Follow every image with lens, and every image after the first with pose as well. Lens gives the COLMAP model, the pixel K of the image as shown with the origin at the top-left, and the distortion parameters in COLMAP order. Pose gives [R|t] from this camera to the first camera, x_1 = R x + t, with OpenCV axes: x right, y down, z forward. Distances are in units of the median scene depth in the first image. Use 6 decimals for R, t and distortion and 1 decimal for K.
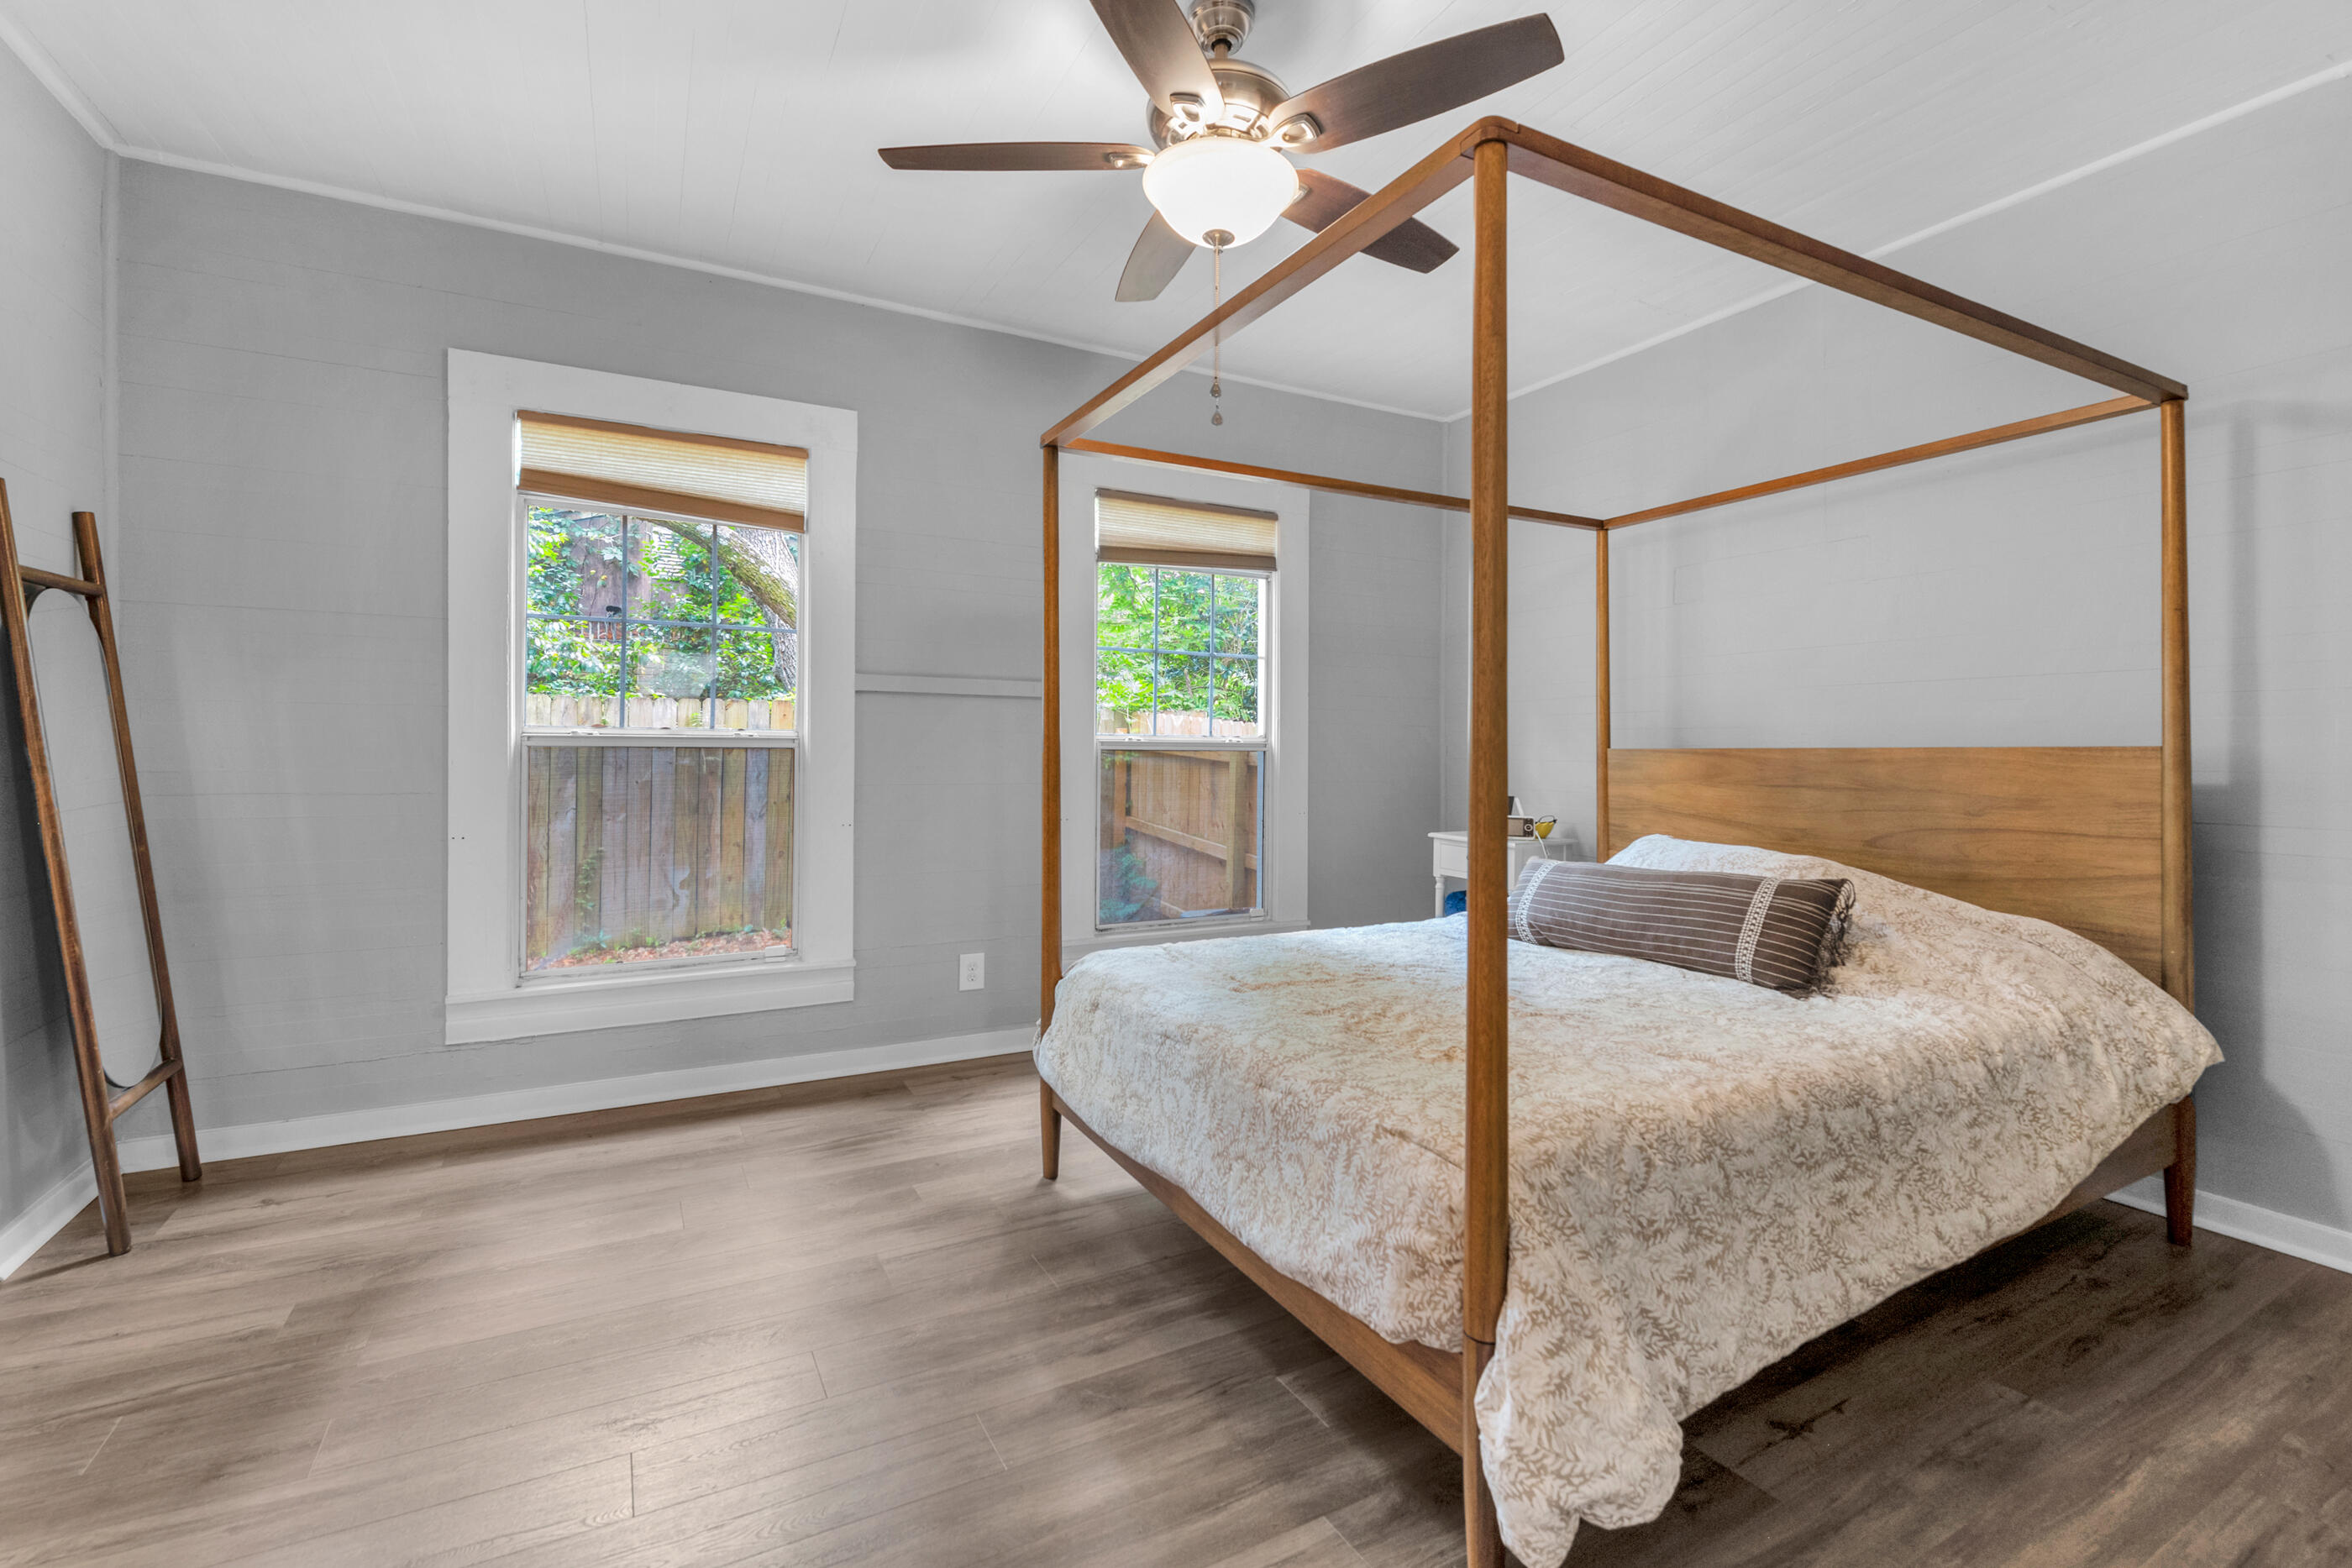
lens RADIAL K [[1035.8, 0, 1175.2], [0, 1035.8, 741.3], [0, 0, 1]] dist [-0.001652, -0.000157]
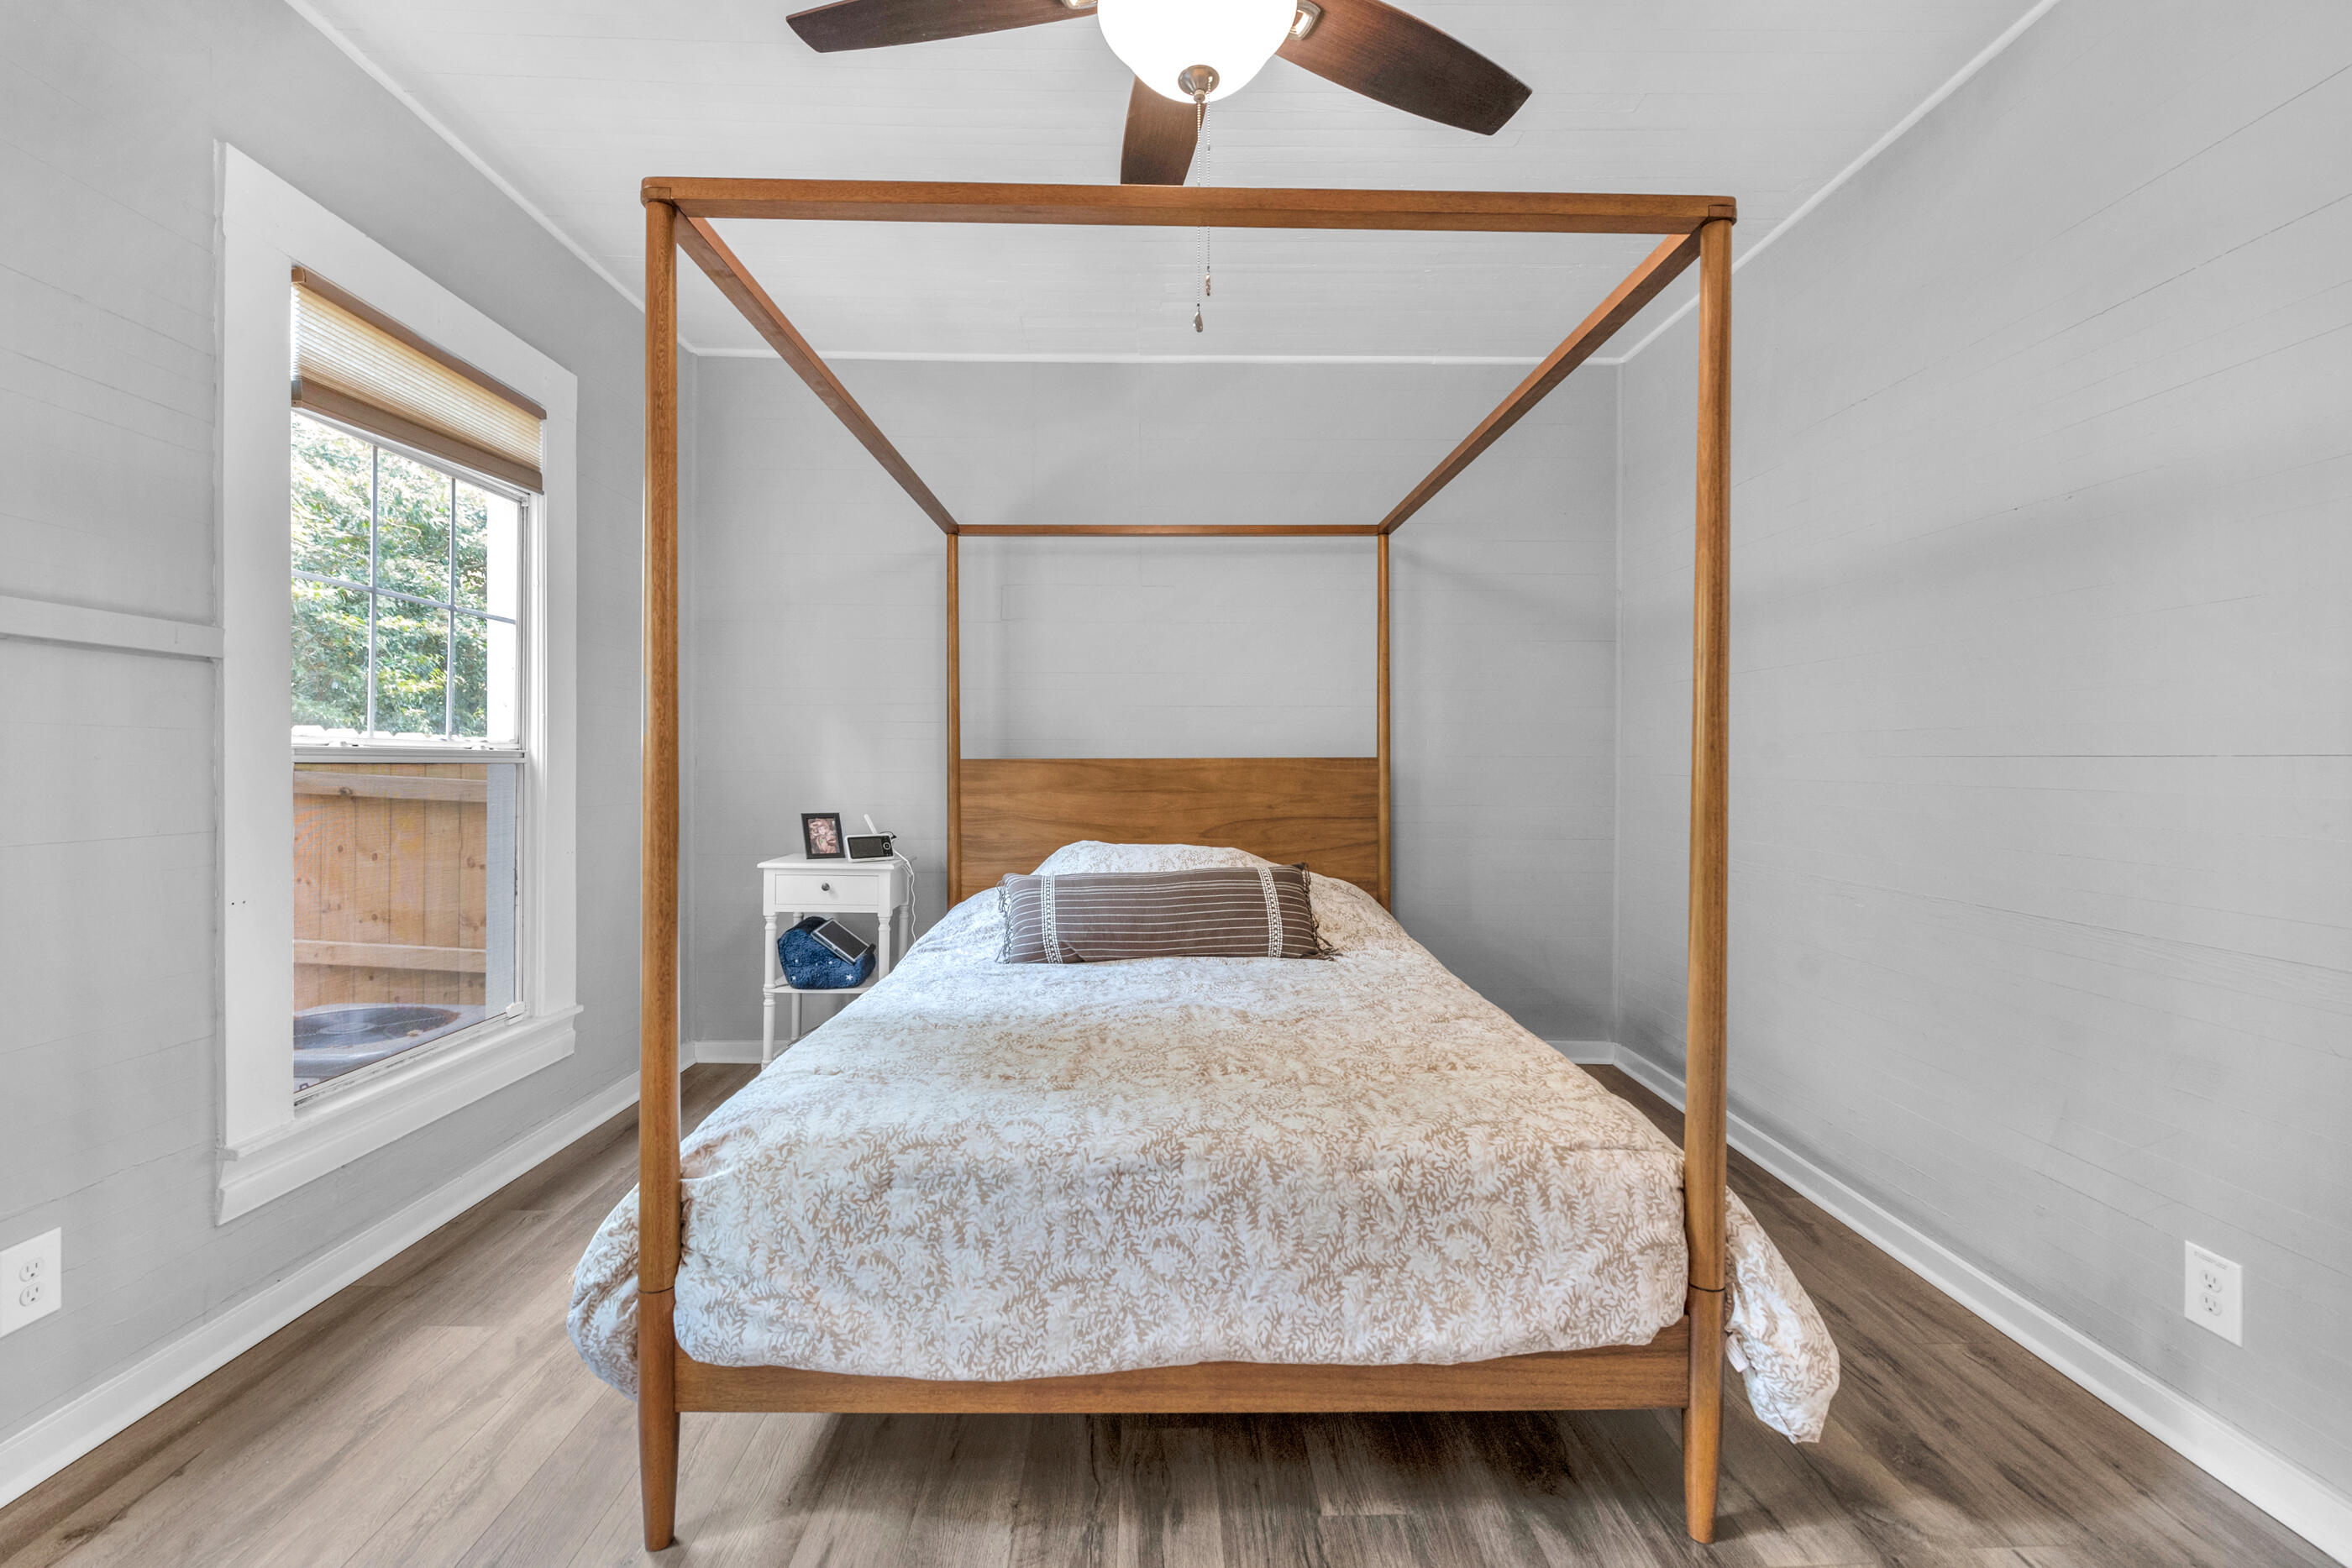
lens RADIAL K [[1014.7, 0, 1179.2], [0, 1014.7, 767.5], [0, 0, 1]] dist [-0.003492, 0.000017]
pose [[0.447934, -0.008489, 0.894026, -0.486363], [-0.006072, 0.999903, 0.012536, 0.002358], [-0.894046, -0.011044, 0.447839, 0.536039]]
